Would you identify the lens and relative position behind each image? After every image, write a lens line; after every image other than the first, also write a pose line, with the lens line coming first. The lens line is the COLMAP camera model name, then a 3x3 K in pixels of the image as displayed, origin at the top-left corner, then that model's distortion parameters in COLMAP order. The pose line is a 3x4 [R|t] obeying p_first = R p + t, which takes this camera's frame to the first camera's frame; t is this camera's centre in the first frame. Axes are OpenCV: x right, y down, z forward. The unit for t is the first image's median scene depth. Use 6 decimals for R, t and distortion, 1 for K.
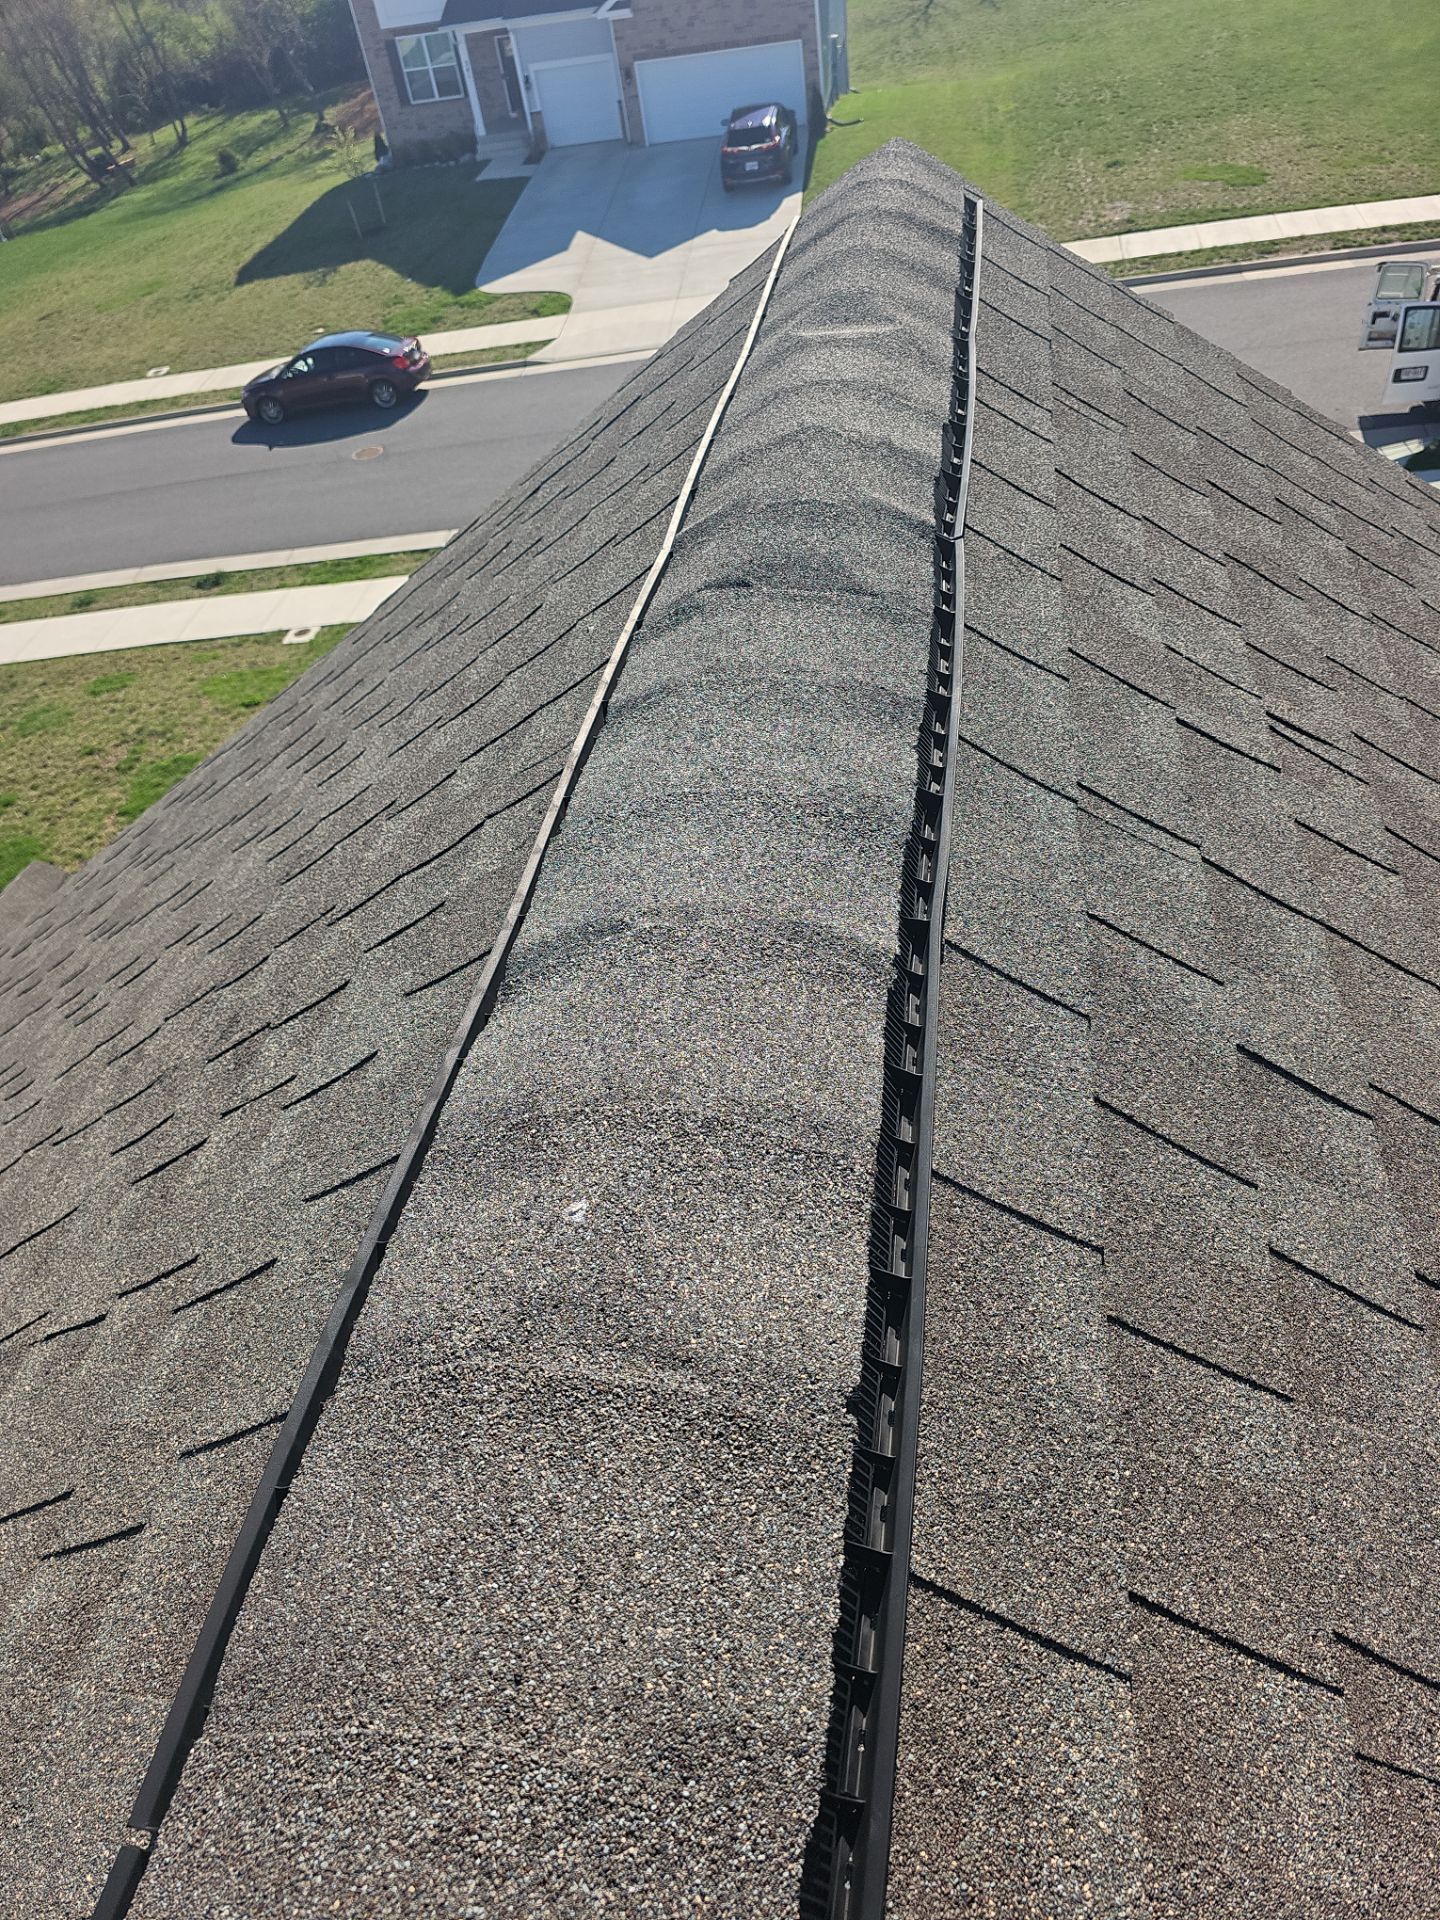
lens RADIAL K [[1426.8, 0, 724.2], [0, 1426.8, 981.0], [0, 0, 1]] dist [0.031435, -0.029262]
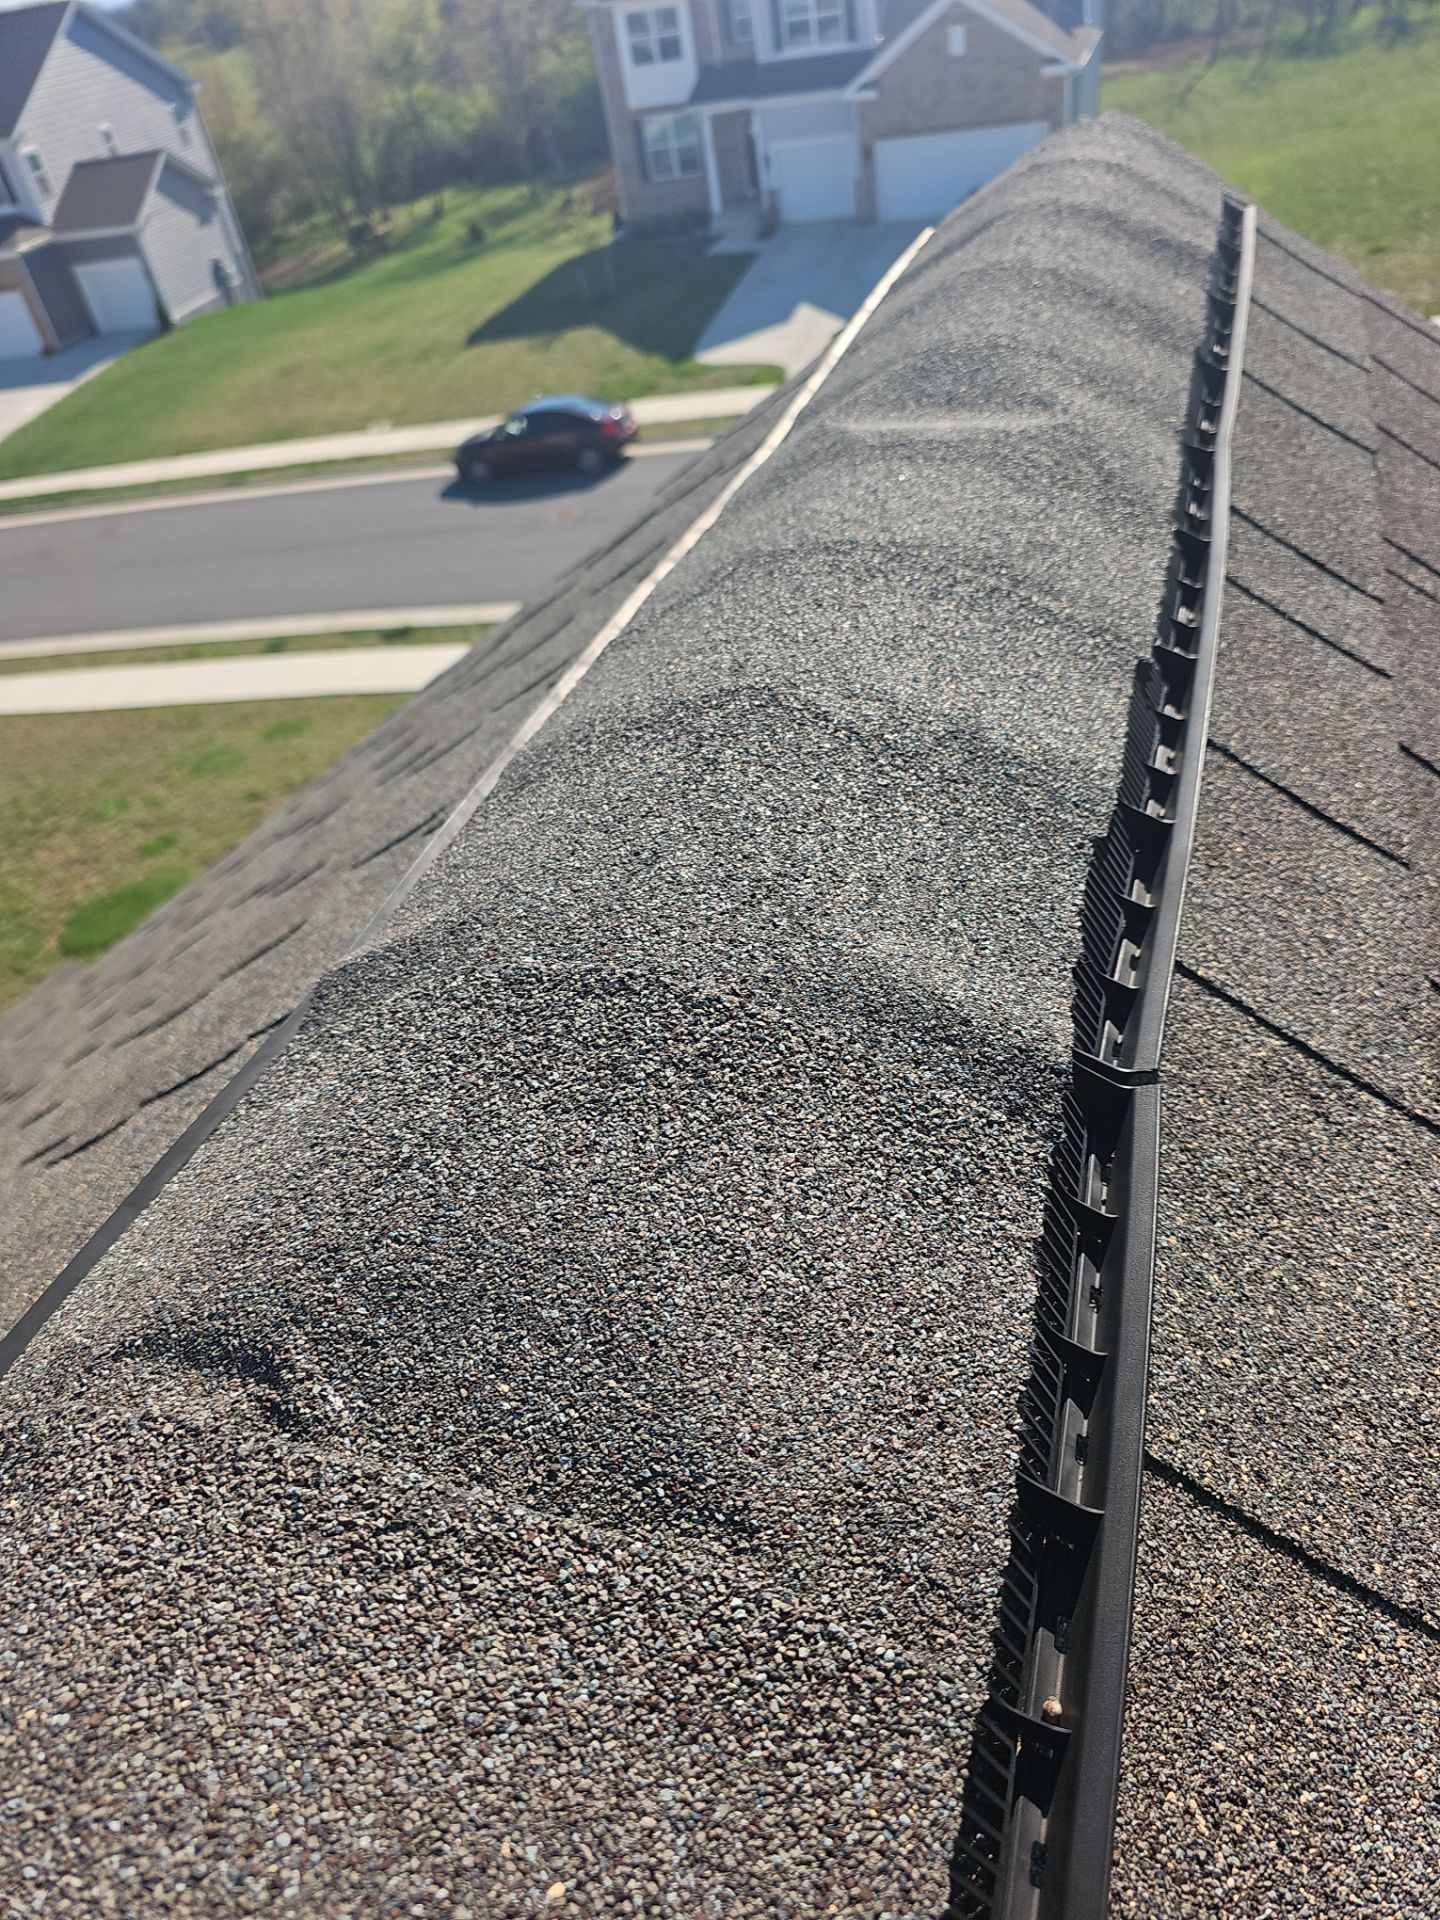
lens RADIAL K [[1453.5, 0, 687.6], [0, 1453.5, 956.9], [0, 0, 1]] dist [0.033373, -0.037449]
pose [[0.985853, 0.090025, -0.141383, 0.003645], [-0.098745, 0.993541, -0.055908, -0.010541], [0.135436, 0.069078, 0.988375, 0.022780]]
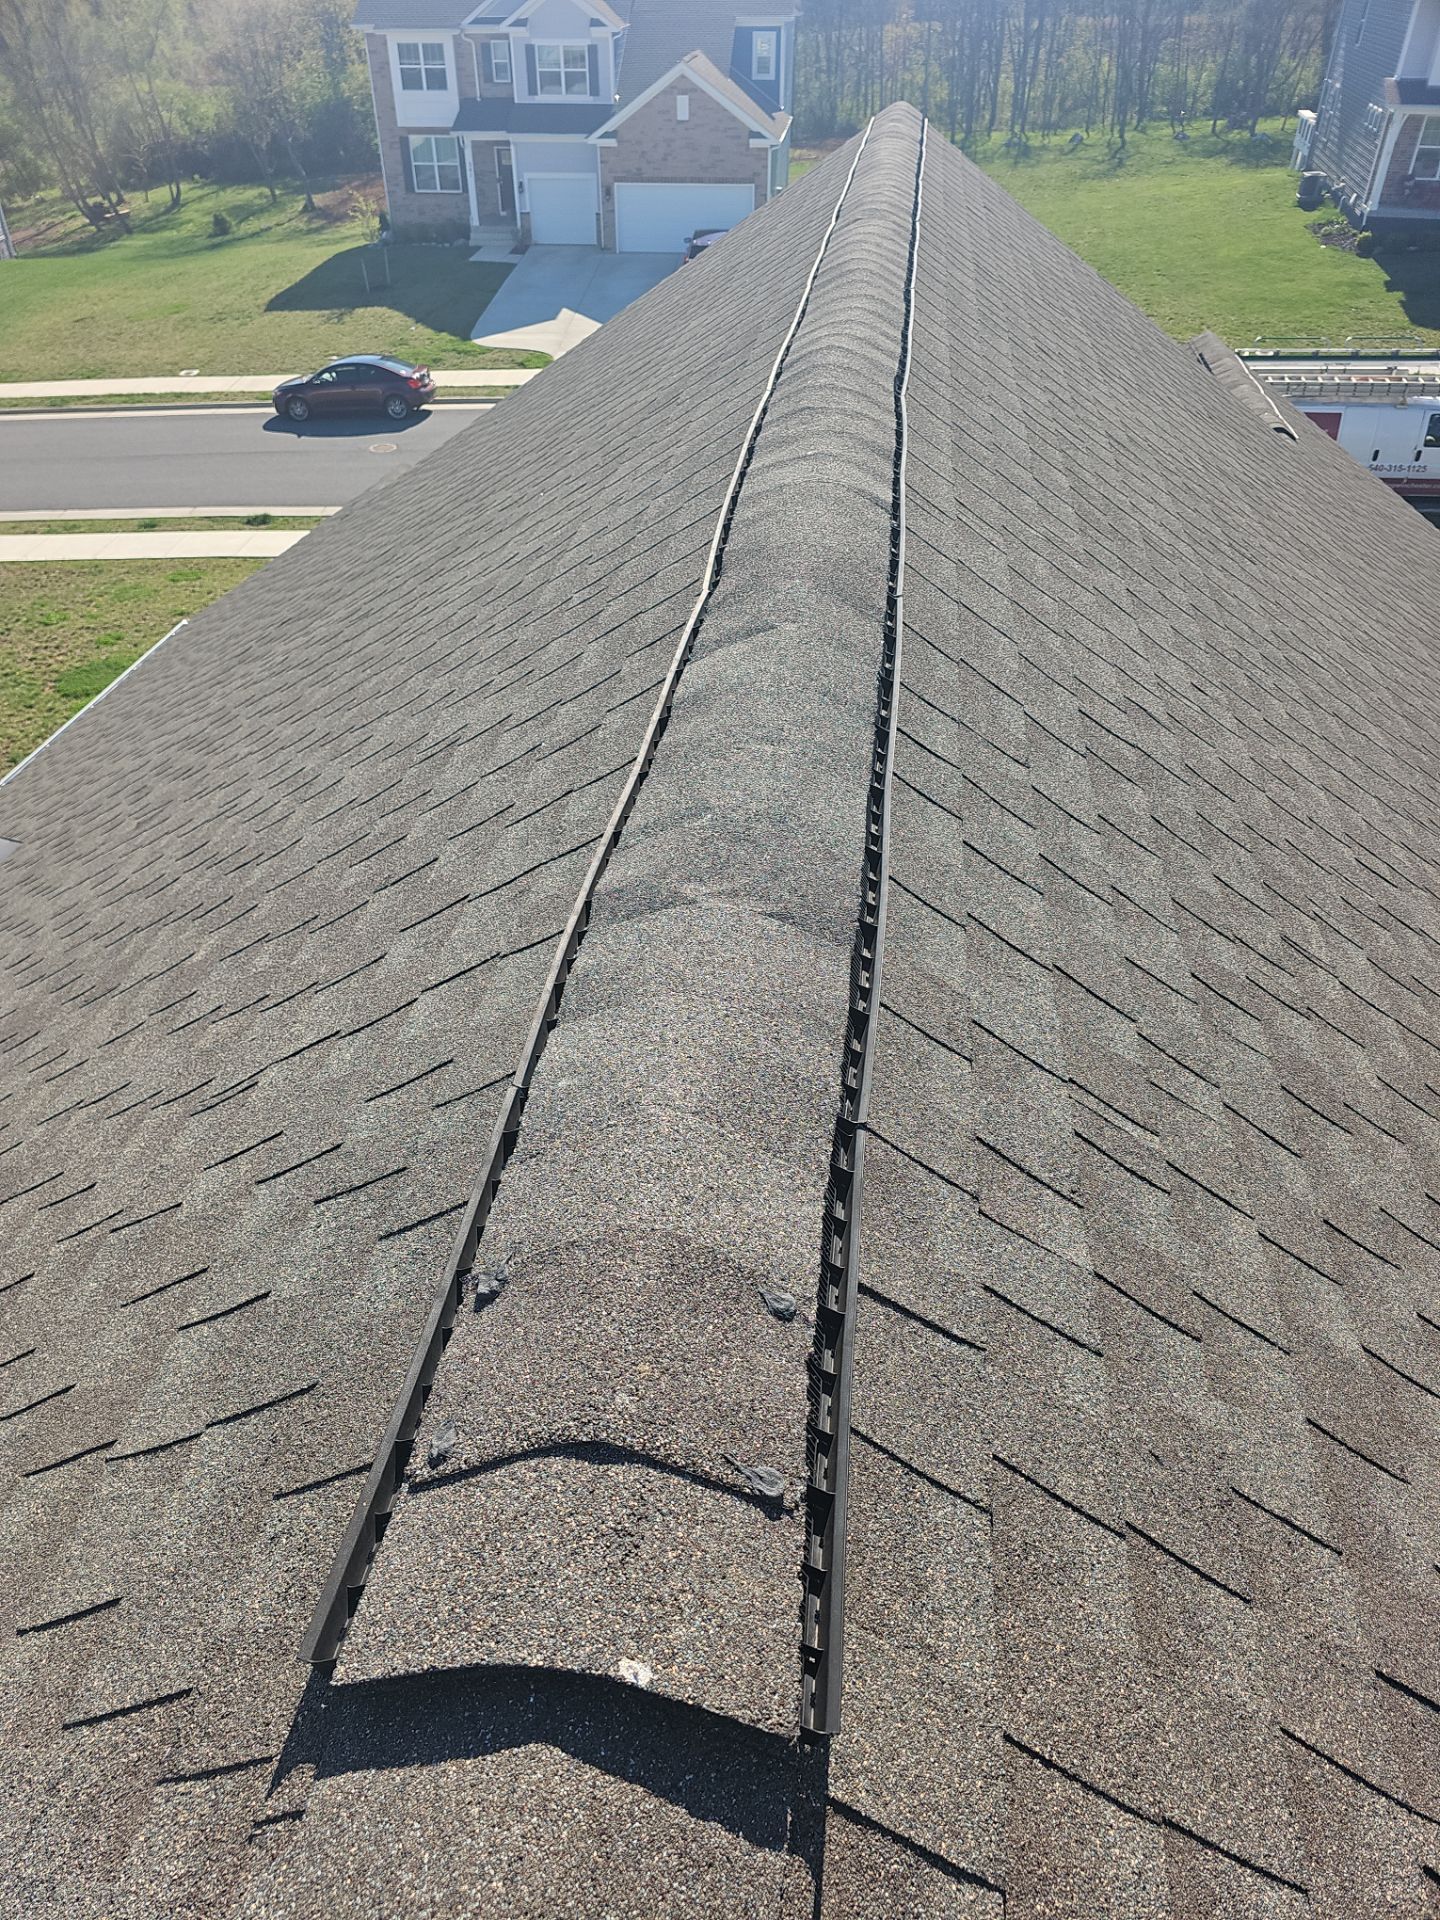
lens RADIAL K [[1385.5, 0, 720.0], [0, 1385.5, 960.0], [0, 0, 1]] dist [0.056450, -0.049212]
pose [[0.991821, 0.089289, 0.091211, -0.024992], [-0.081373, 0.992871, -0.087100, 0.102171], [-0.098337, 0.078965, 0.992015, -0.121702]]
